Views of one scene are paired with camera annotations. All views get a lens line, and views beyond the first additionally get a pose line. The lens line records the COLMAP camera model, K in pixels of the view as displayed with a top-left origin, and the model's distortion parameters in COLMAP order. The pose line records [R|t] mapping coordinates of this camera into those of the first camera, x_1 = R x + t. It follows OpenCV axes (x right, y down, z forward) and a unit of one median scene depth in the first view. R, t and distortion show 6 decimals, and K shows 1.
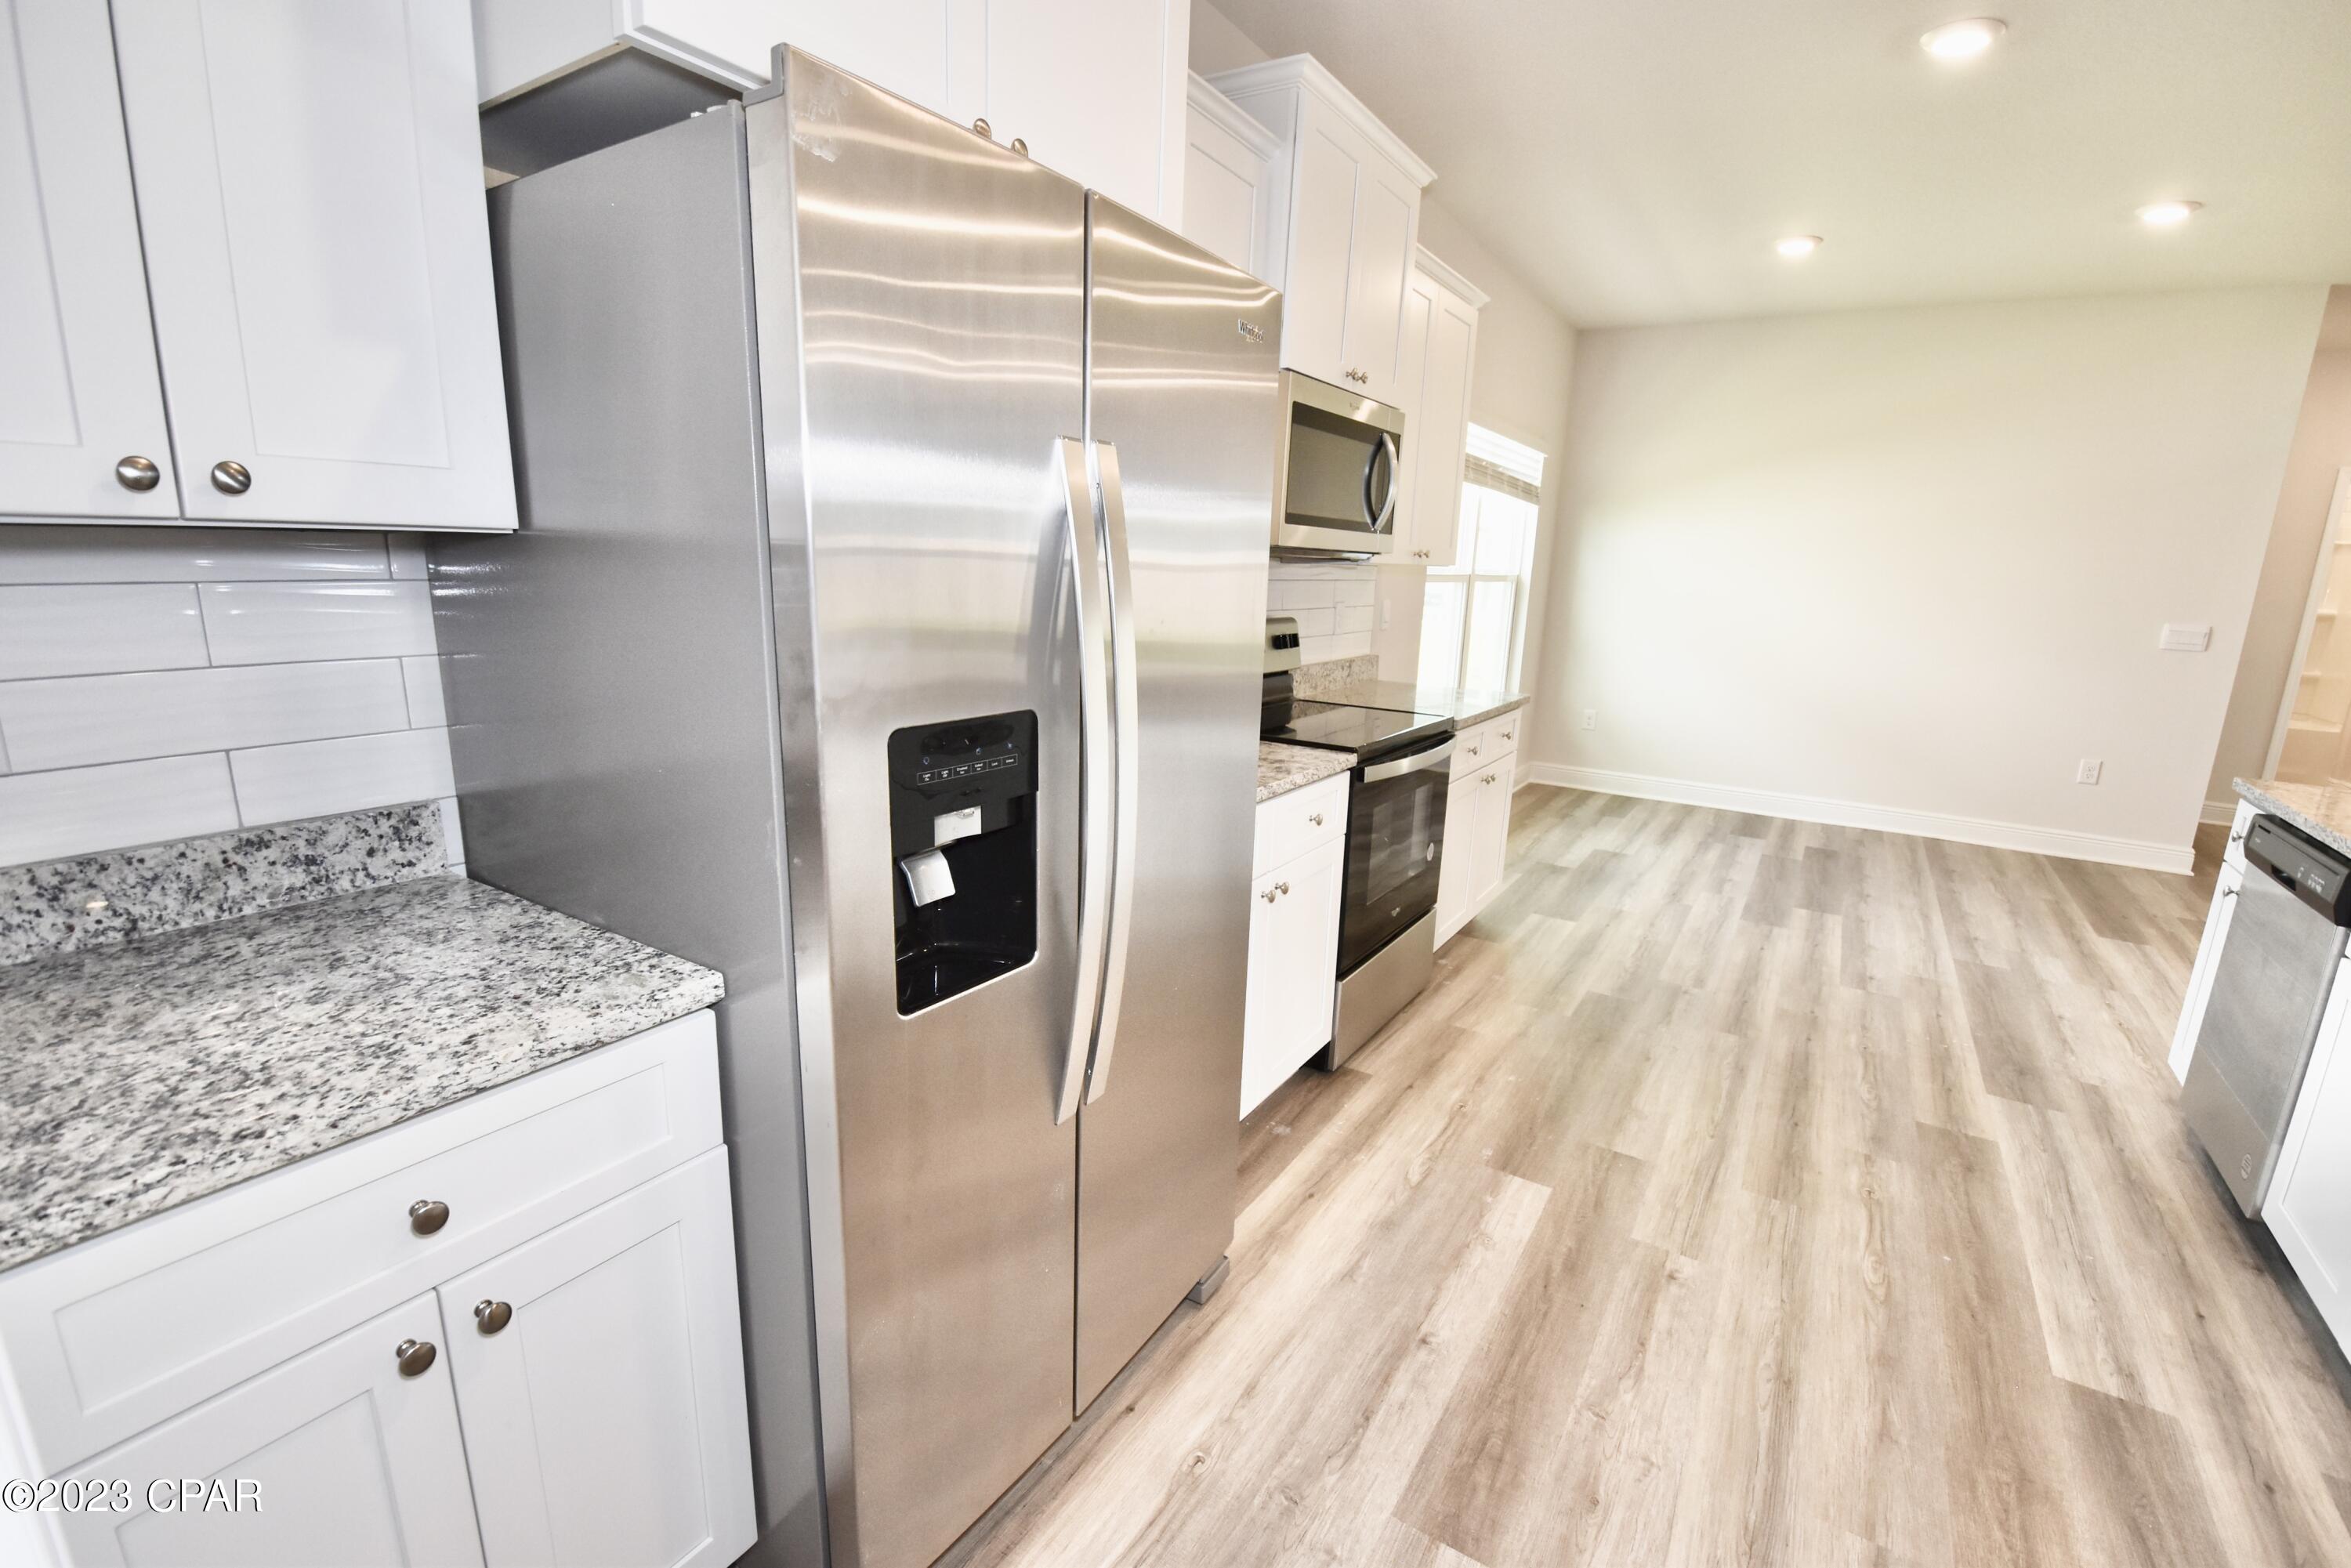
lens RADIAL K [[1026.9, 0, 1174.3], [0, 1026.9, 802.4], [0, 0, 1]] dist [0.014191, -0.022126]
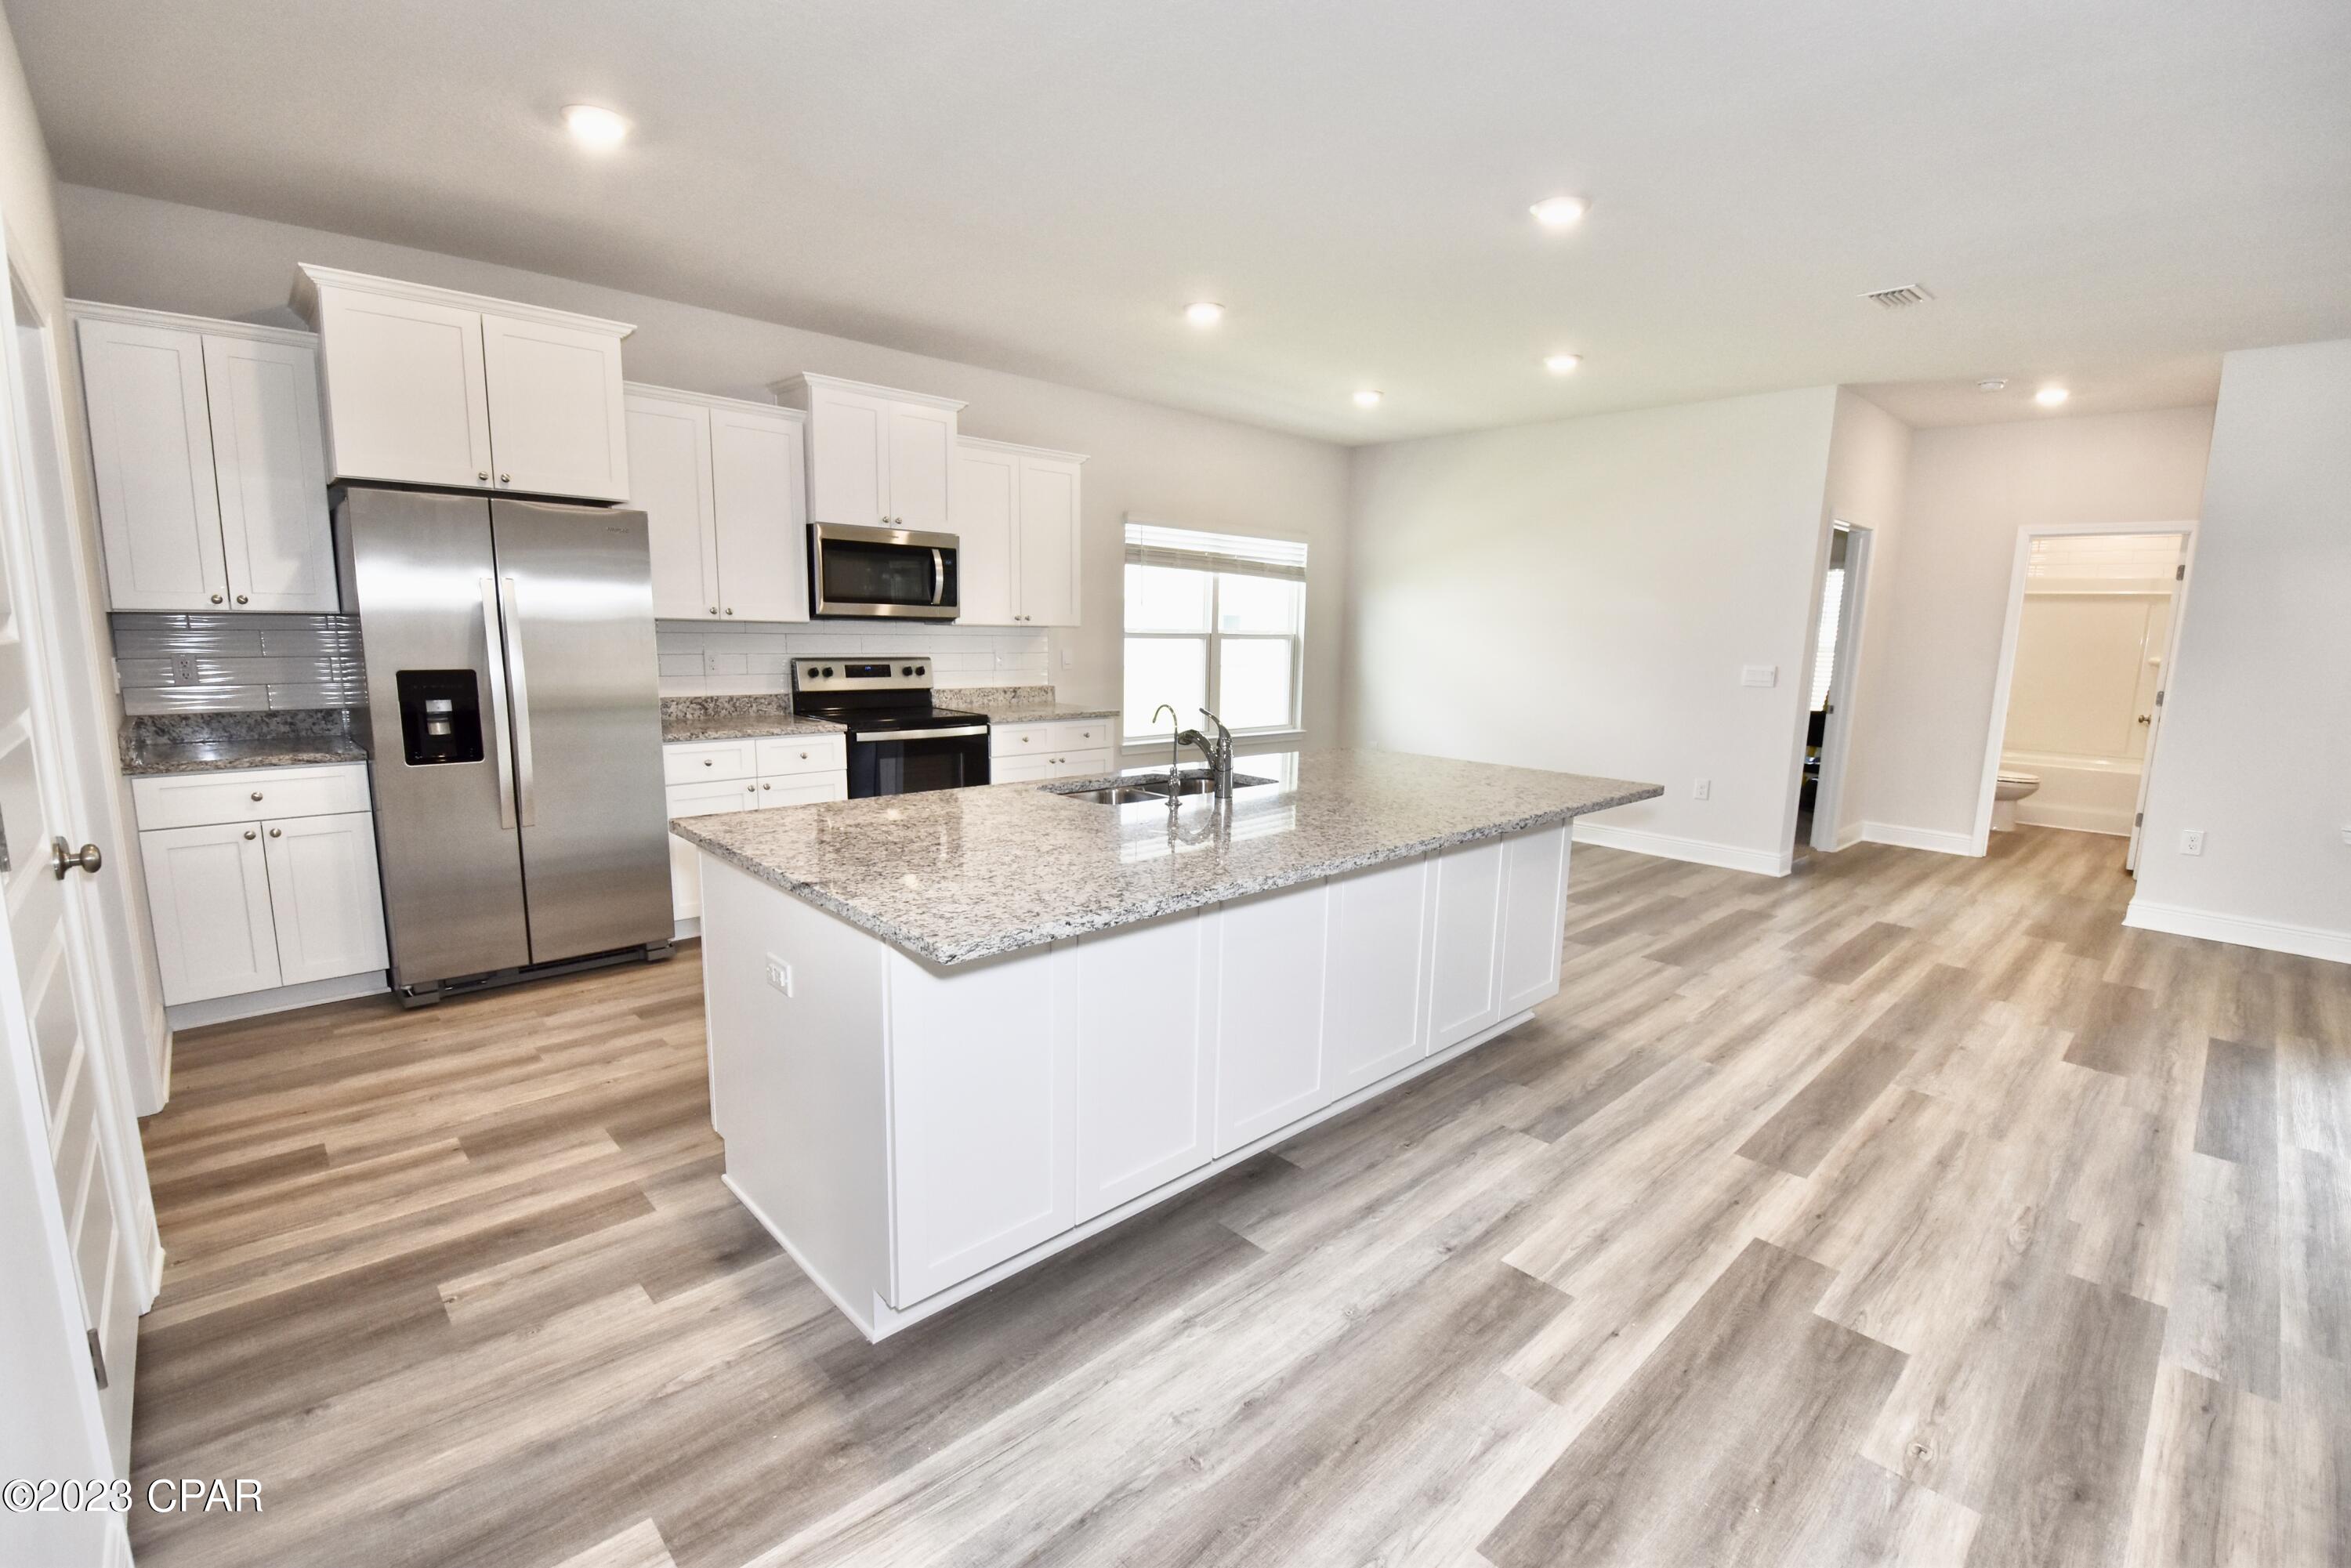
lens RADIAL K [[1026.9, 0, 1174.3], [0, 1026.9, 802.4], [0, 0, 1]] dist [0.014191, -0.022126]
pose [[0.970610, 0.027067, -0.239130, 1.131487], [-0.043740, 0.996946, -0.064695, 0.175239], [0.236649, 0.073253, 0.968830, -0.600867]]
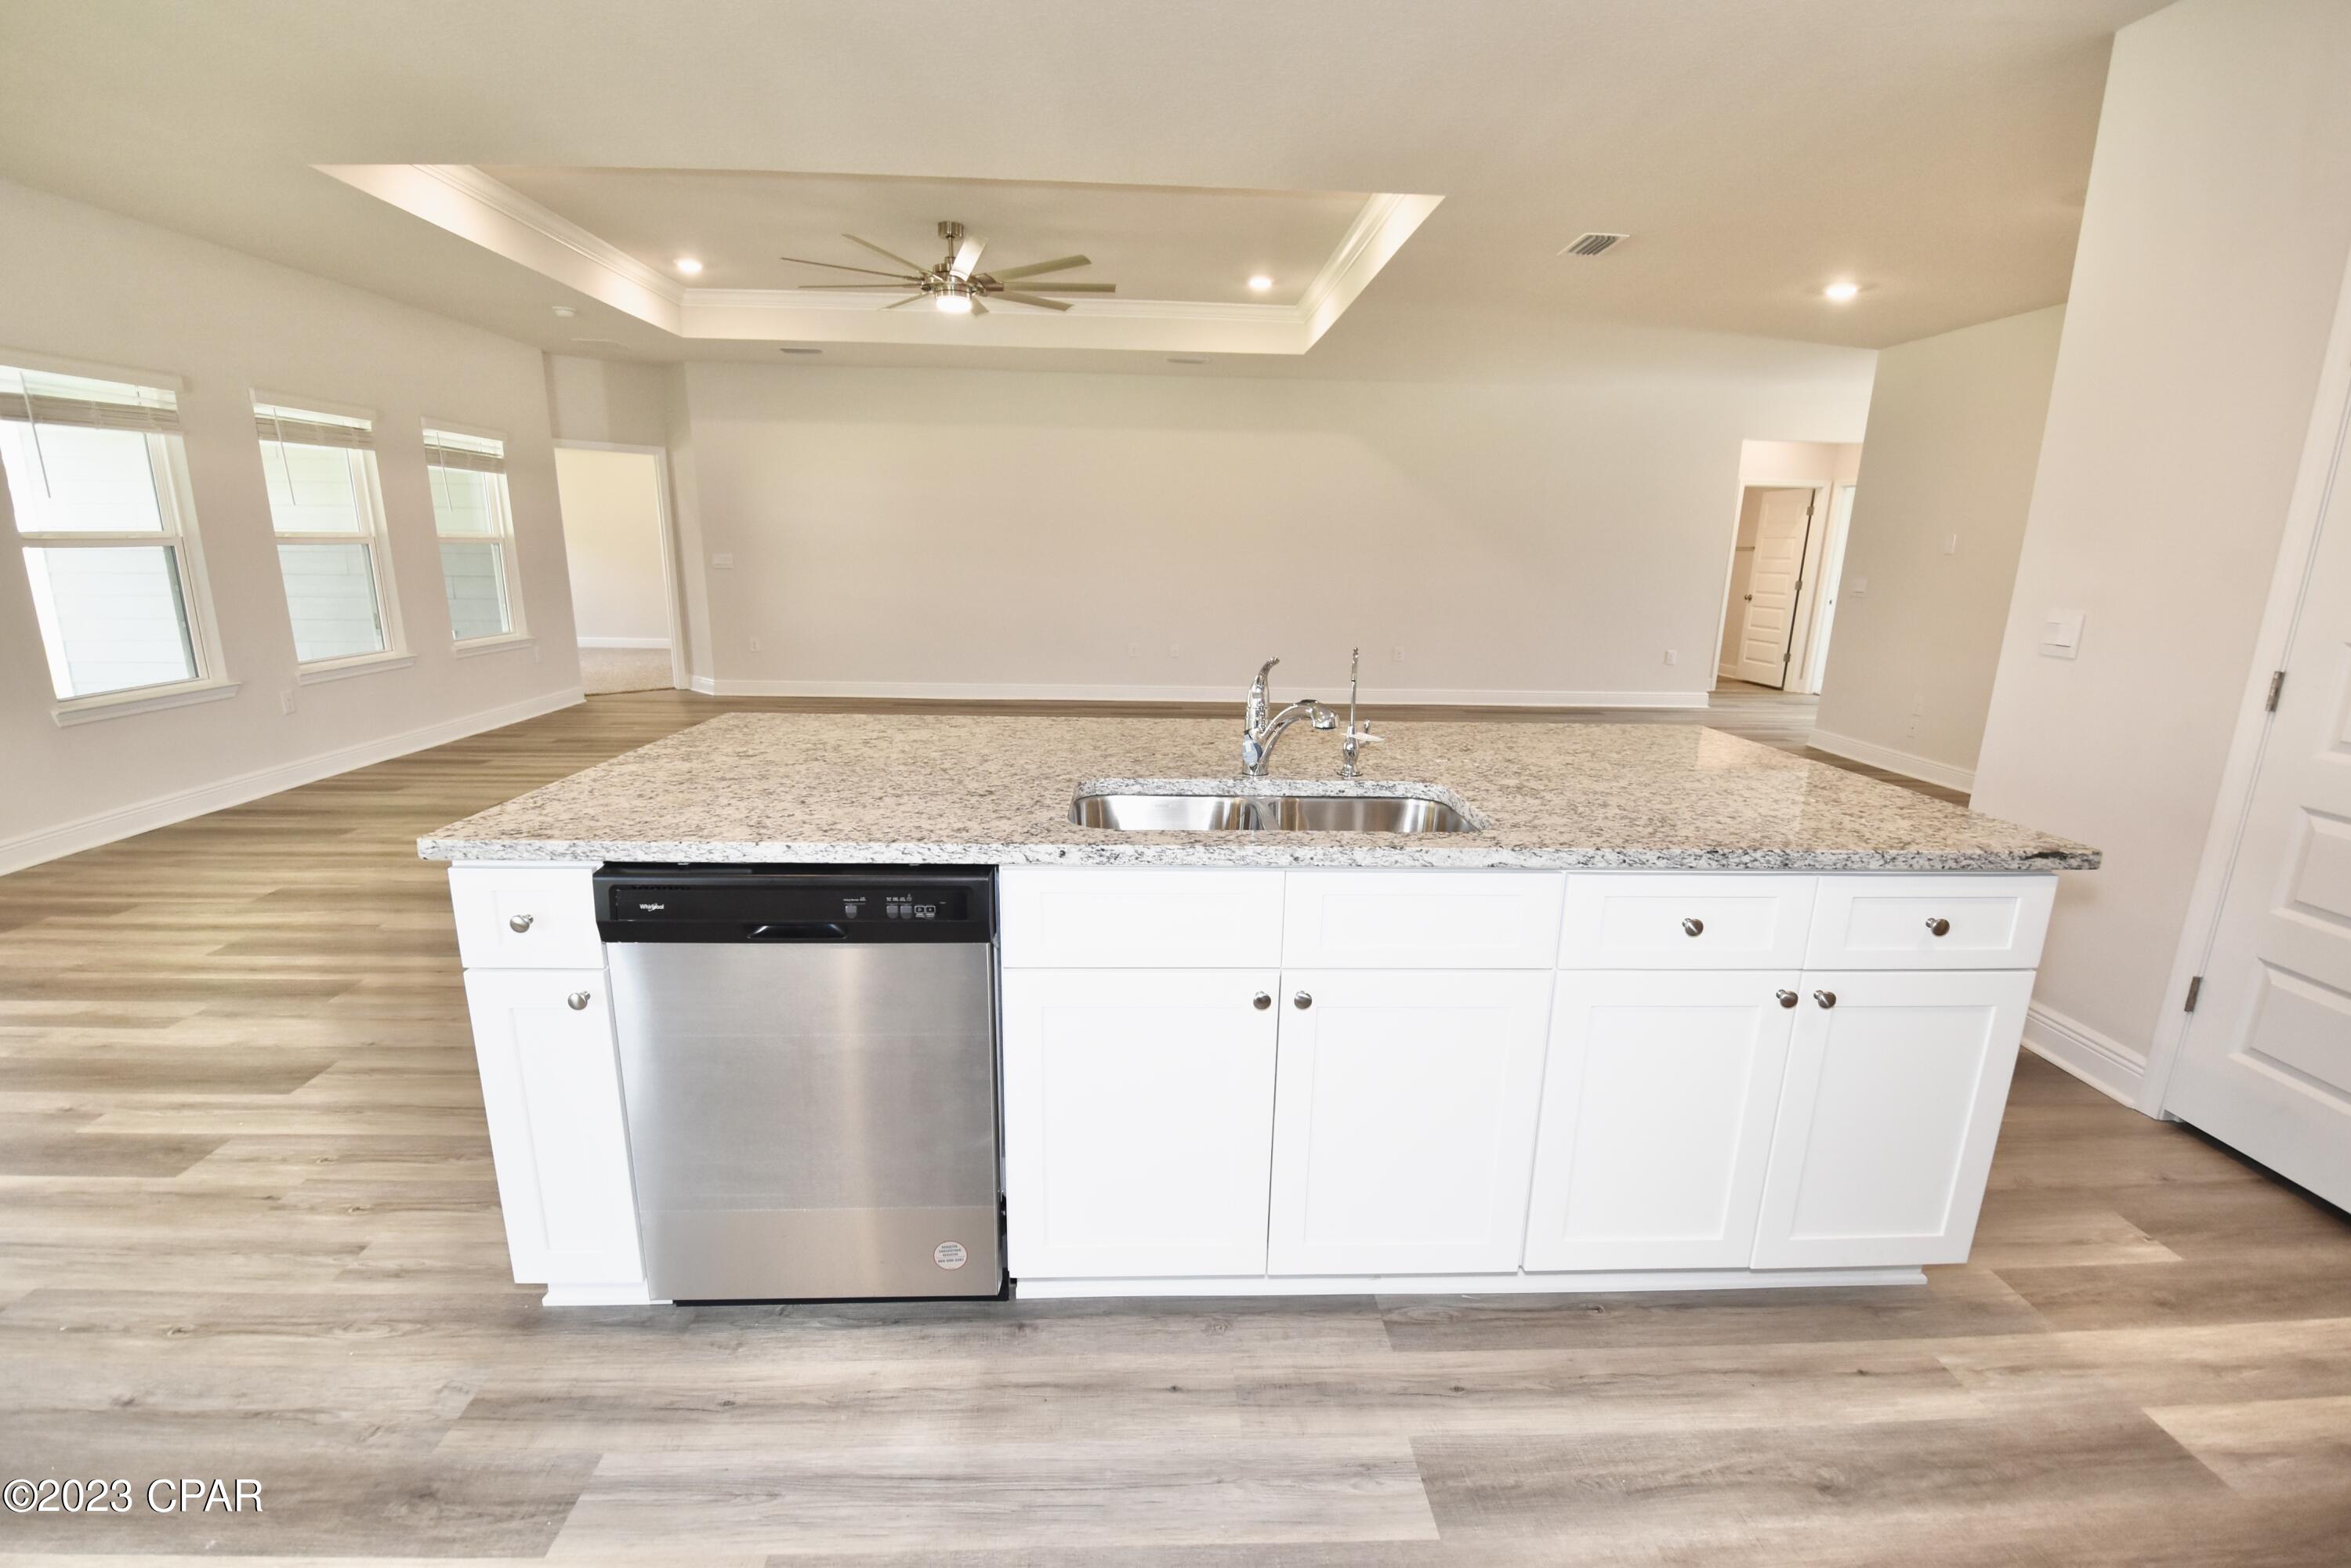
lens RADIAL K [[1035.8, 0, 1174.0], [0, 1035.8, 807.1], [0, 0, 1]] dist [0.001126, -0.012609]
pose [[-0.577807, -0.242983, 0.779165, 0.332062], [0.151830, 0.905992, 0.395127, -0.203352], [-0.801927, 0.346608, -0.486597, 0.910800]]
